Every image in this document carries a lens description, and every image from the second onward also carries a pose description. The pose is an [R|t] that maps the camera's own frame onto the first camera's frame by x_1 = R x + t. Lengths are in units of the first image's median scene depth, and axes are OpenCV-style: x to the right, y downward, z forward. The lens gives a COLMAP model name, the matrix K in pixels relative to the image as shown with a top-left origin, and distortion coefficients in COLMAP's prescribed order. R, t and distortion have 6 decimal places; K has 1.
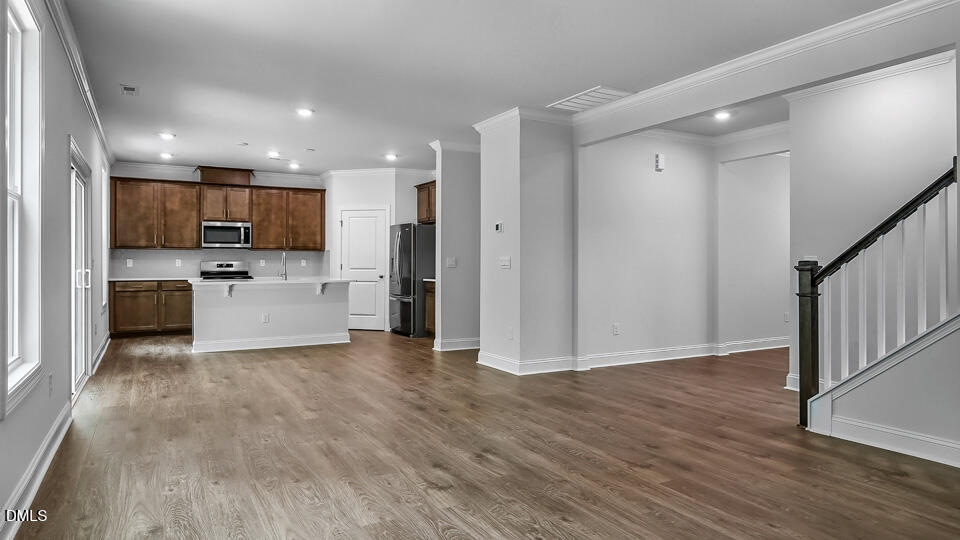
lens RADIAL K [[560.8, 0, 476.8], [0, 560.8, 262.5], [0, 0, 1]] dist [-0.007693, -0.000720]
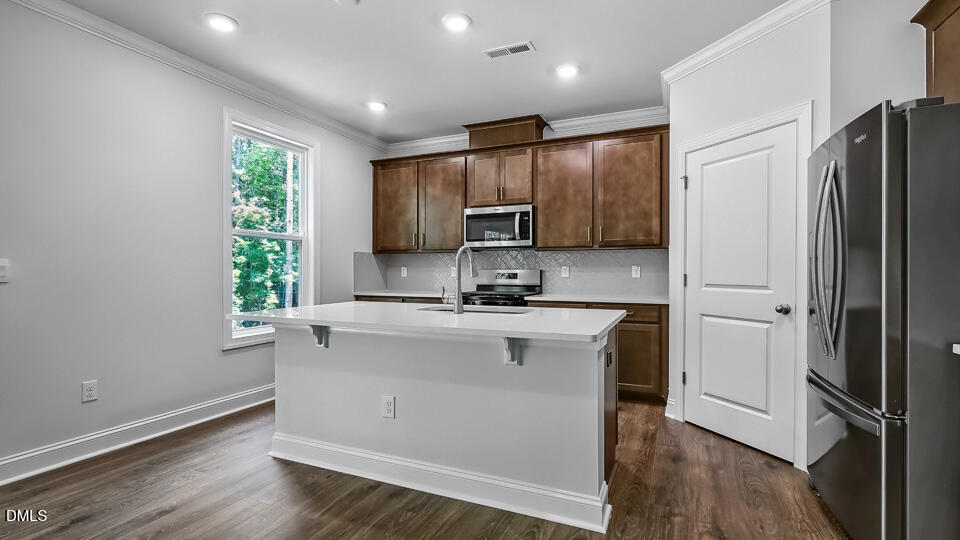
lens RADIAL K [[438.2, 0, 491.5], [0, 438.2, 268.2], [0, 0, 1]] dist [0.001380, 0.001051]
pose [[0.607195, -0.006025, -0.794530, -0.063677], [0.001270, 0.999977, -0.006612, -0.000184], [0.794552, 0.003006, 0.607189, 0.711154]]
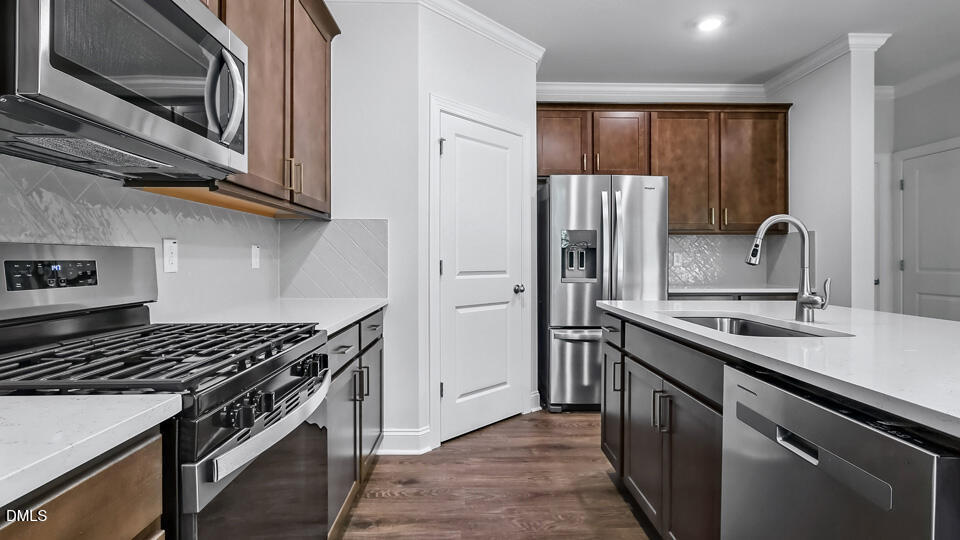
lens RADIAL K [[475.6, 0, 487.7], [0, 475.6, 262.2], [0, 0, 1]] dist [-0.001719, 0.000092]
pose [[0.473936, -0.004120, 0.880549, -0.522959], [-0.001140, 0.999985, 0.005293, 0.001832], [-0.880558, -0.003513, 0.473925, 0.883295]]
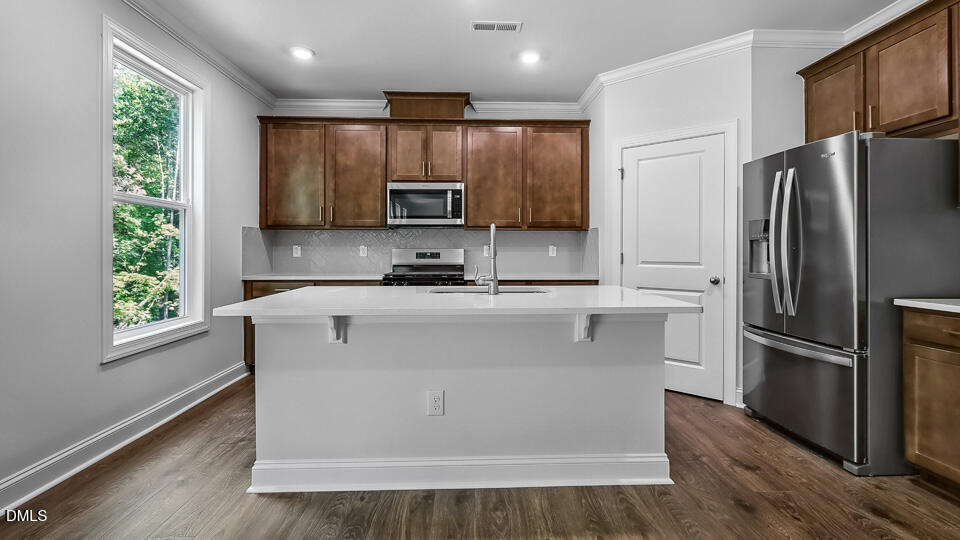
lens RADIAL K [[438.2, 0, 487.2], [0, 438.2, 247.8], [0, 0, 1]] dist [0.001380, 0.001051]
pose [[0.890413, -0.002837, -0.455144, -0.179854], [0.000201, 0.999983, -0.005842, -0.000066], [0.455153, 0.005110, 0.890398, 0.626434]]
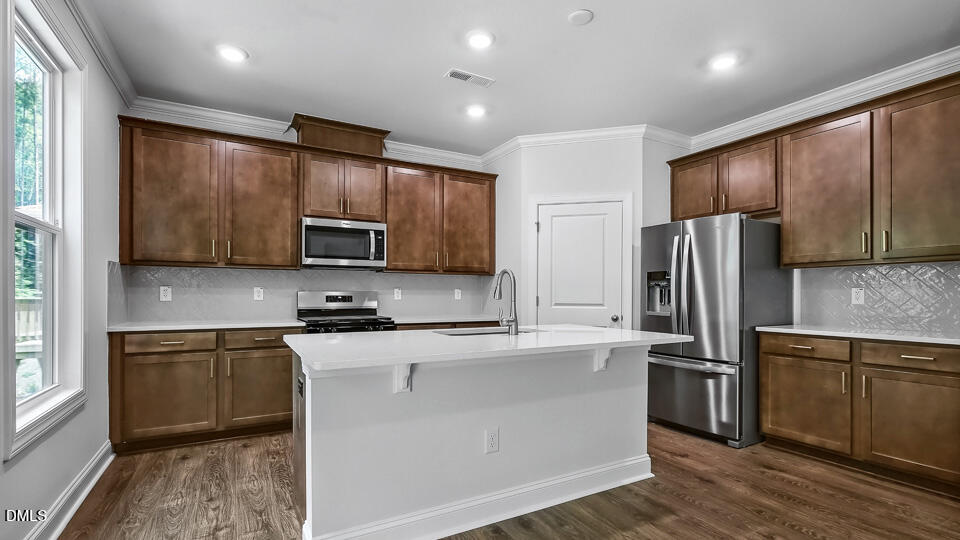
lens RADIAL K [[438.2, 0, 480.7], [0, 438.2, 292.4], [0, 0, 1]] dist [0.001380, 0.001051]
pose [[0.999966, 0.002810, -0.007790, -0.315488], [-0.002839, 0.999989, -0.003731, 0.000140], [0.007780, 0.003753, 0.999963, 0.579175]]
